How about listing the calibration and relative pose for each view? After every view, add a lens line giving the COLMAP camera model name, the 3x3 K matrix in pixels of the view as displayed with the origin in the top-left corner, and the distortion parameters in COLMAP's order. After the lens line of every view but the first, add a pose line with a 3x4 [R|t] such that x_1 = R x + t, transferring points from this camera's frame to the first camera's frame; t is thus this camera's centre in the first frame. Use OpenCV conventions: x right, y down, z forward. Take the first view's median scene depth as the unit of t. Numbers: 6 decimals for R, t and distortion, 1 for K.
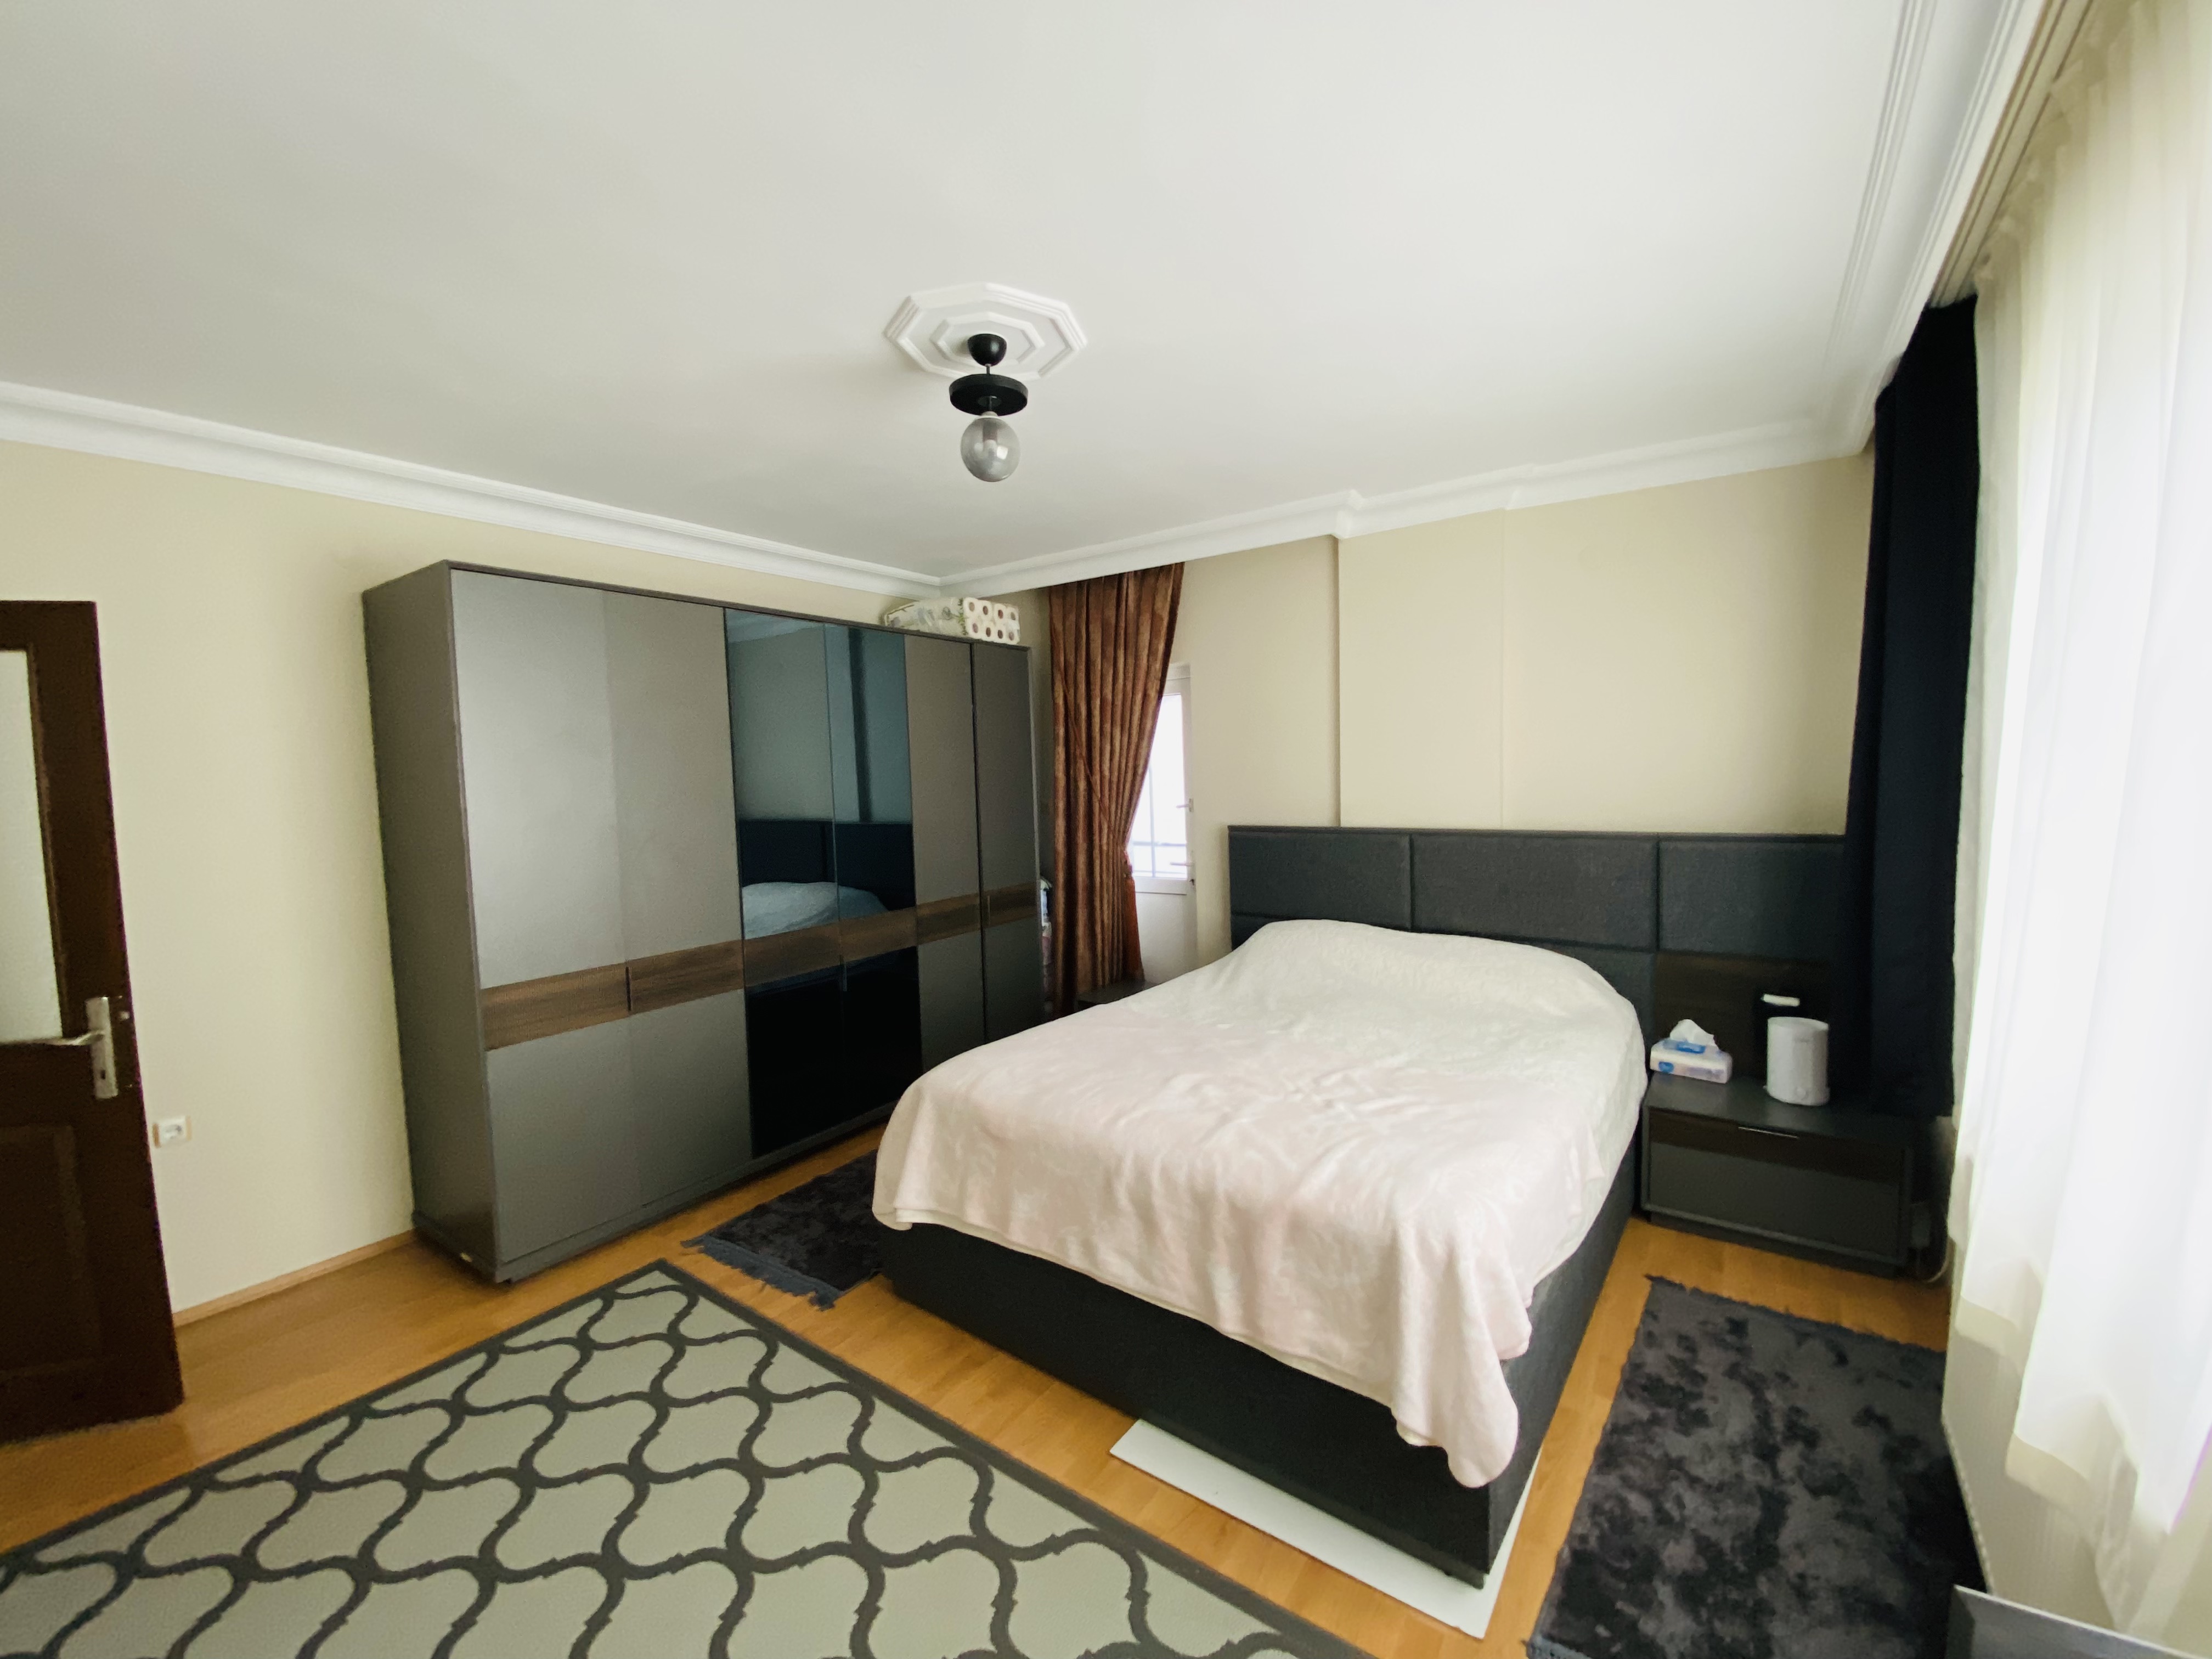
lens RADIAL K [[893.1, 0, 1099.2], [0, 893.1, 827.6], [0, 0, 1]] dist [0.027513, -0.025131]
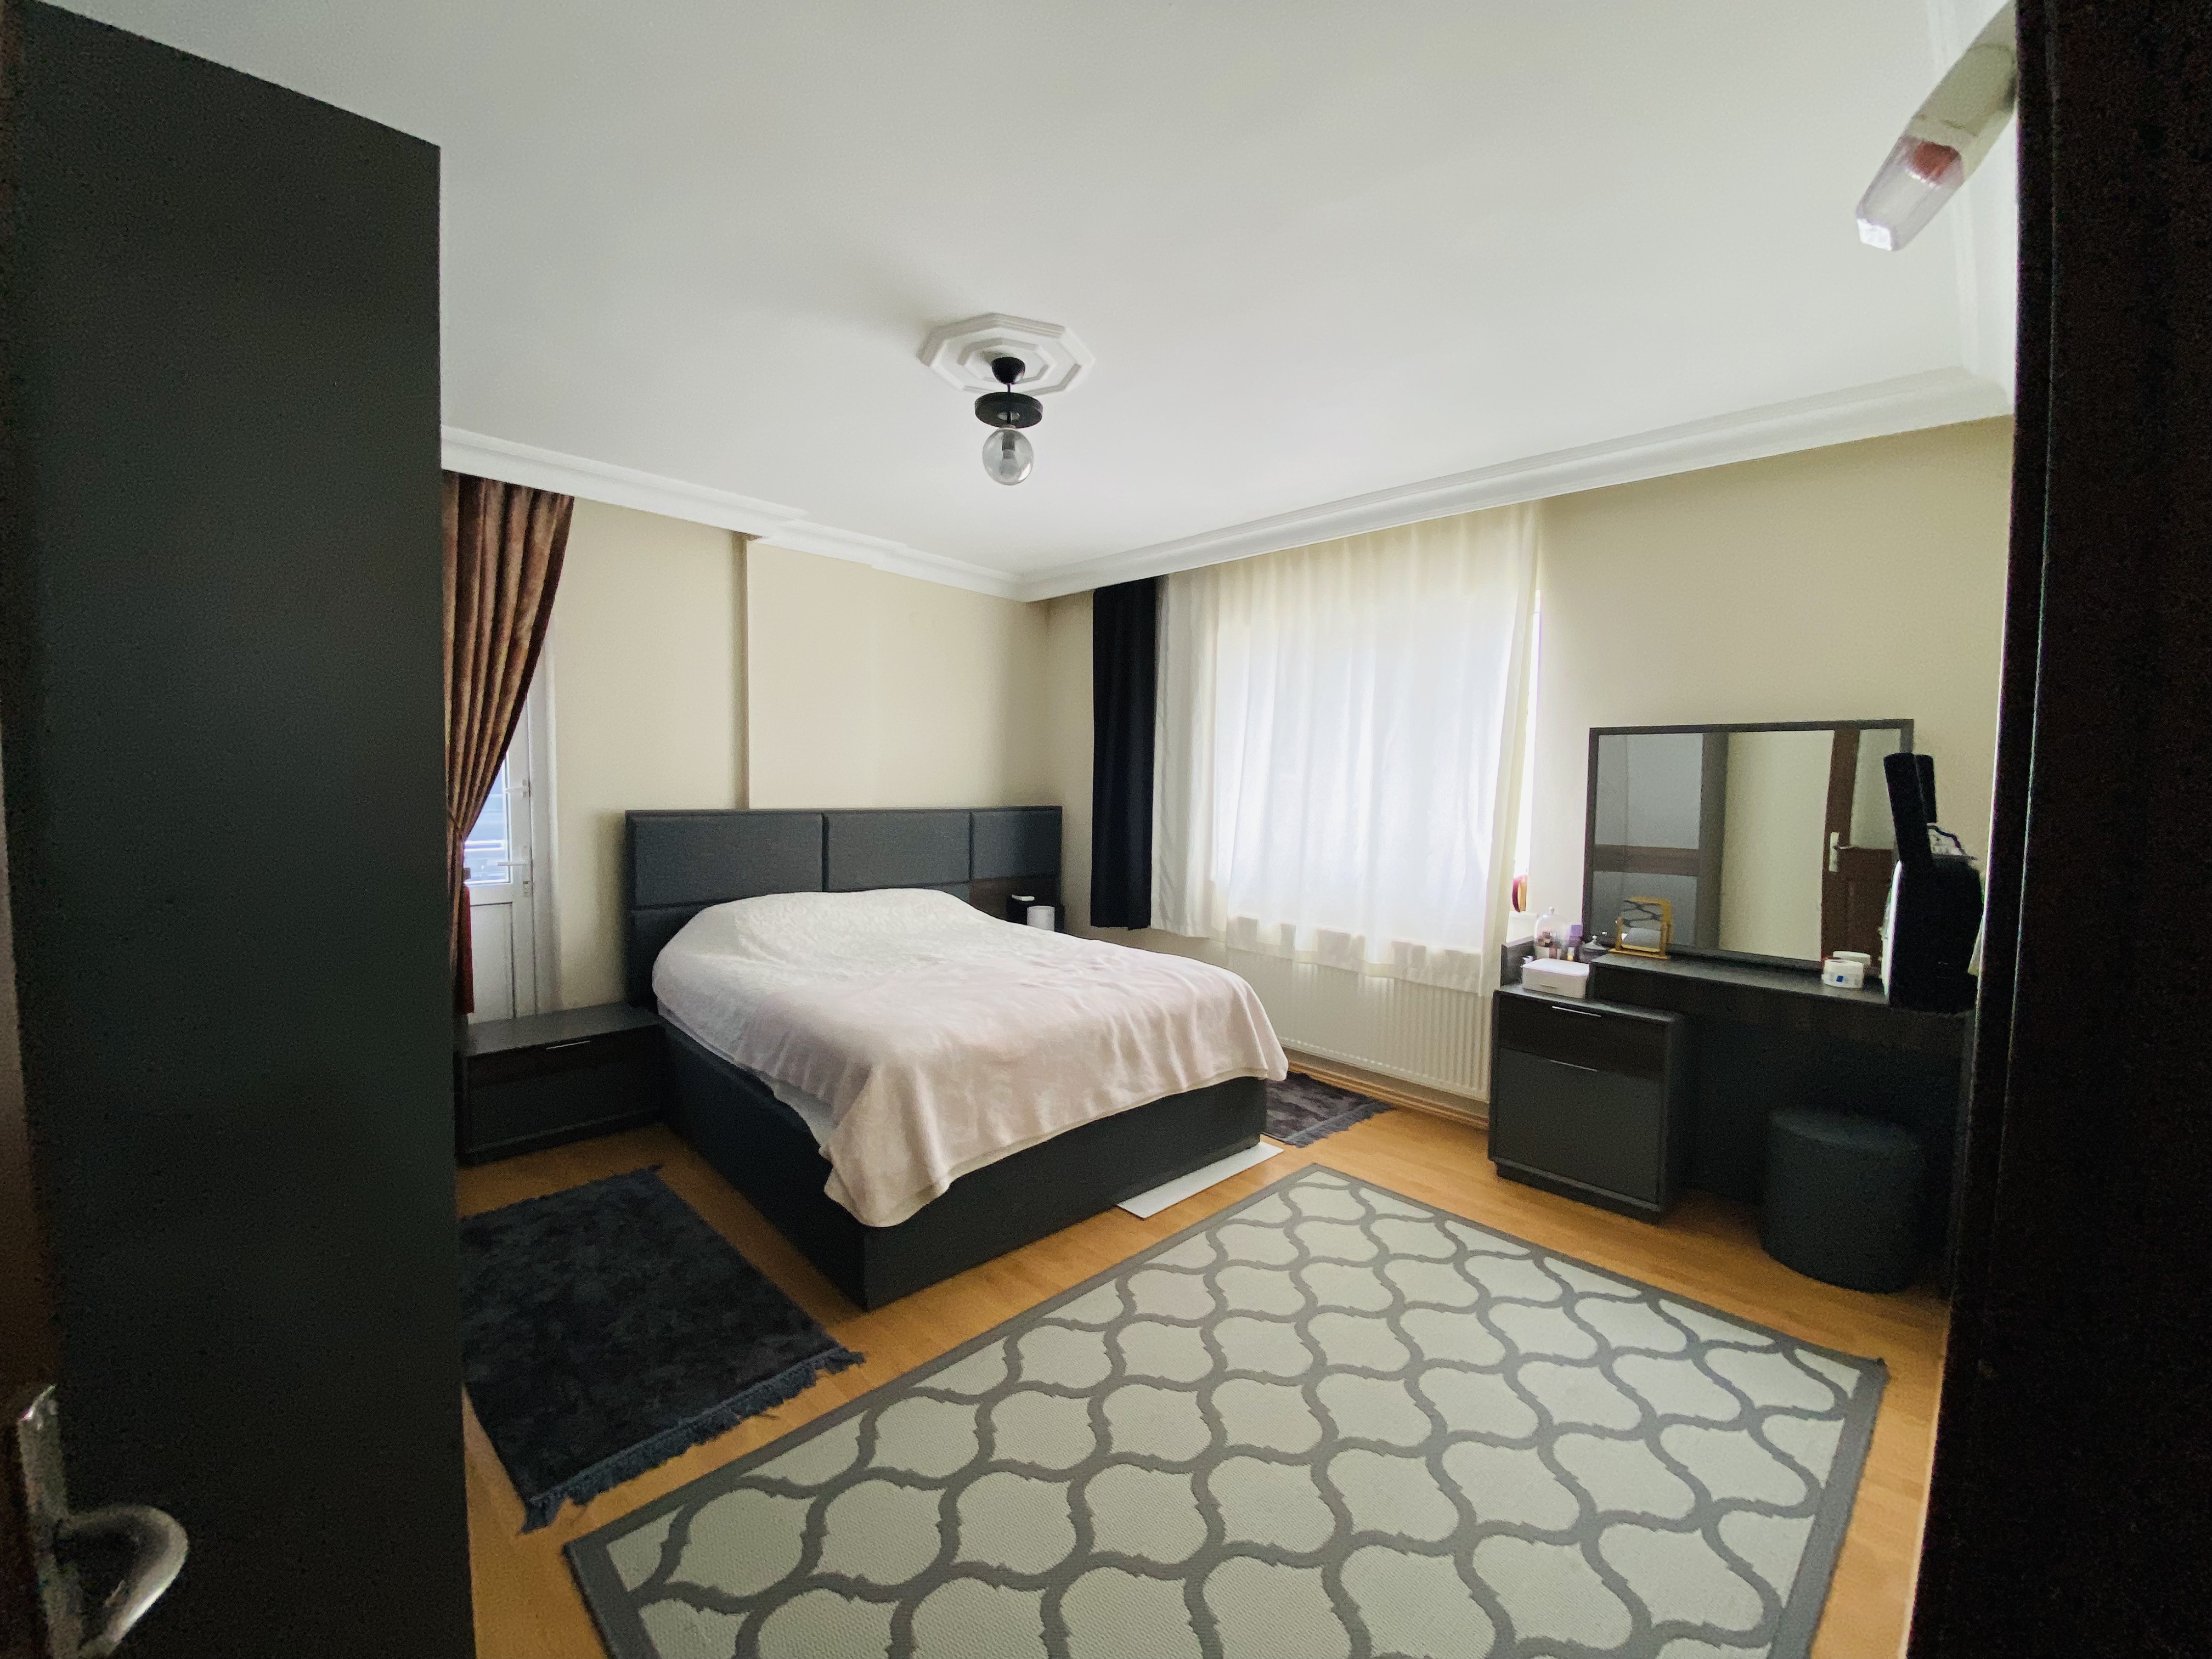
lens RADIAL K [[893.1, 0, 1099.2], [0, 893.1, 827.6], [0, 0, 1]] dist [0.027513, -0.025131]
pose [[0.176883, -0.020279, 0.984023, -1.157056], [0.046574, 0.998840, 0.012213, 0.045067], [-0.983129, 0.043670, 0.177623, 0.658473]]
